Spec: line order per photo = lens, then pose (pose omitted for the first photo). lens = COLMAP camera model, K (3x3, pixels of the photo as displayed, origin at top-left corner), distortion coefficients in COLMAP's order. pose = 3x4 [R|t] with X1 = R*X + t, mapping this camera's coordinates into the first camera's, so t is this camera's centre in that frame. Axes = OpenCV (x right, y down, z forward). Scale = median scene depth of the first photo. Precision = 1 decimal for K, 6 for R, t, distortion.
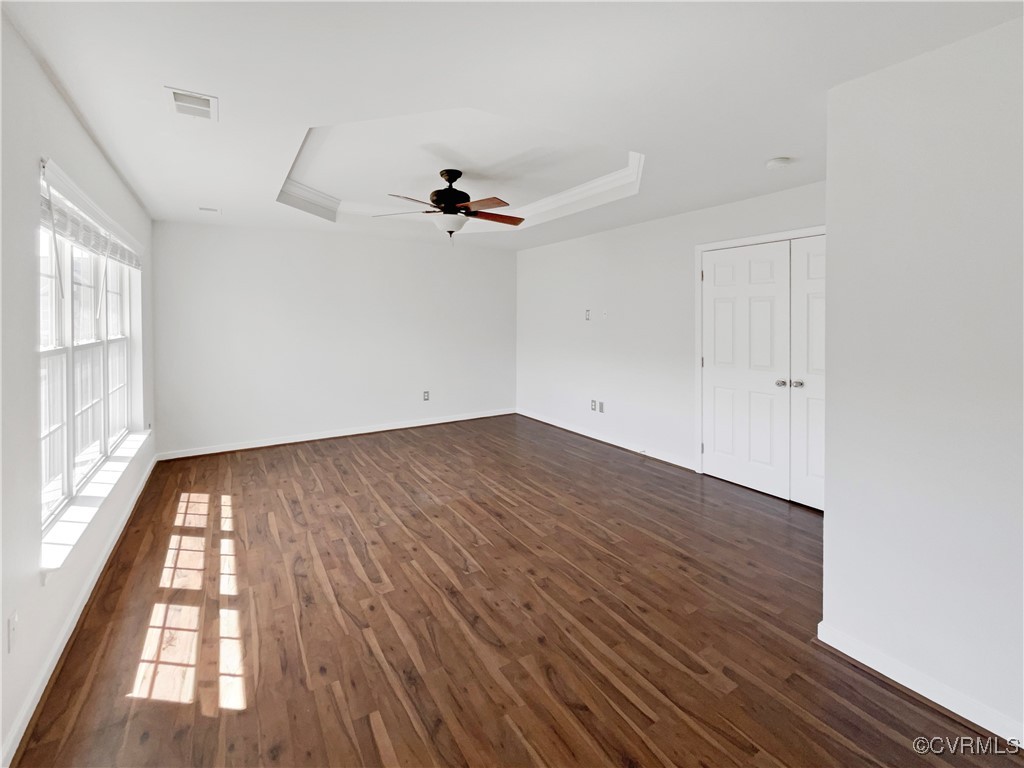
lens RADIAL K [[461.6, 0, 508.0], [0, 461.6, 386.5], [0, 0, 1]] dist [-0.004784, 0.000789]
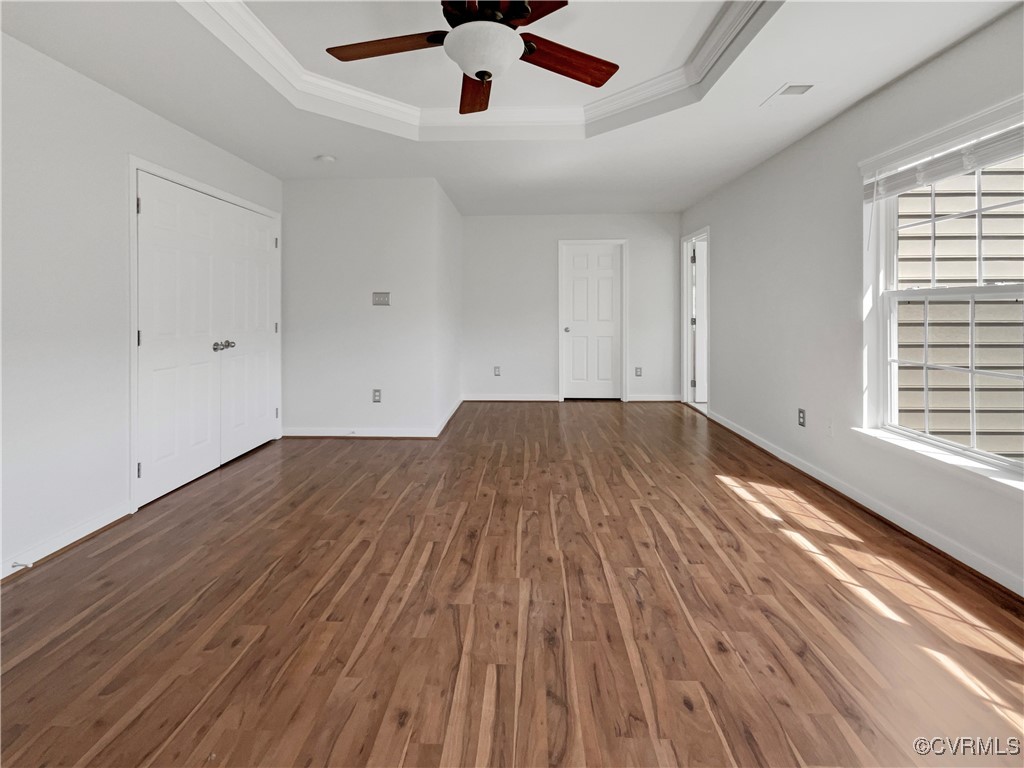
lens RADIAL K [[461.6, 0, 506.7], [0, 461.6, 380.3], [0, 0, 1]] dist [-0.004784, 0.000789]
pose [[-0.832972, -0.077661, 0.547838, -0.516993], [0.087433, 0.959187, 0.268914, -0.168816], [-0.546363, 0.271897, -0.792186, 1.725903]]
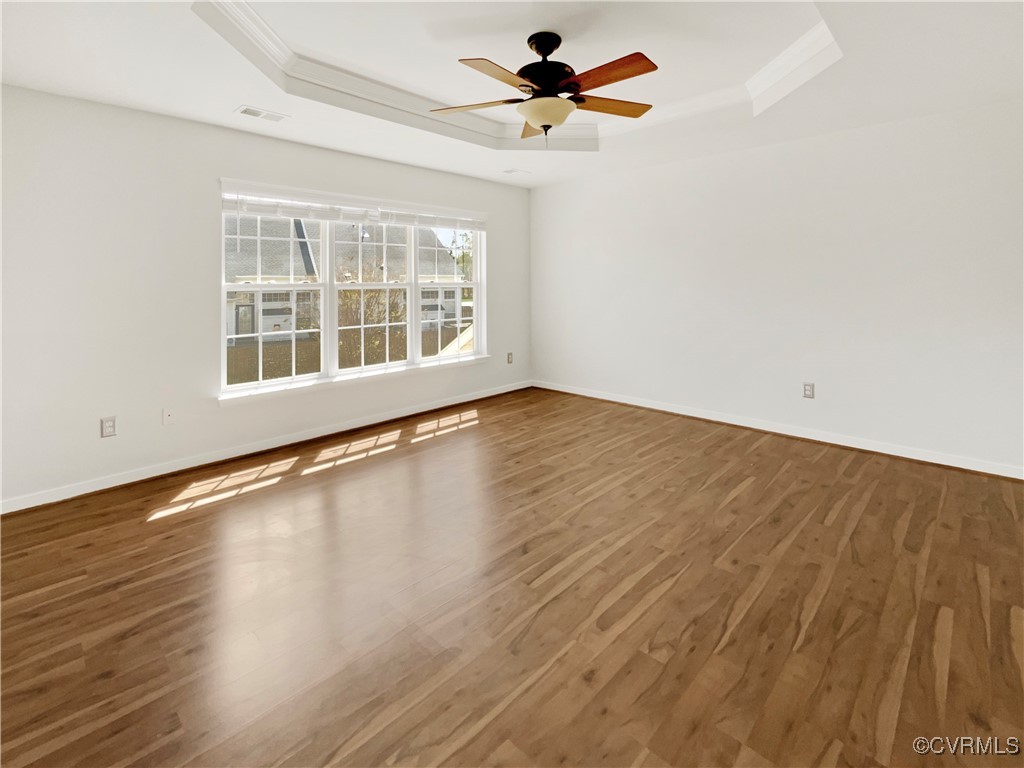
lens RADIAL K [[465.5, 0, 508.4], [0, 465.5, 383.8], [0, 0, 1]] dist [-0.000022, -0.000217]
pose [[0.245812, 0.210106, -0.946273, 0.594399], [-0.138103, 0.973858, 0.180356, -0.085184], [0.959429, 0.086349, 0.268402, 0.986547]]
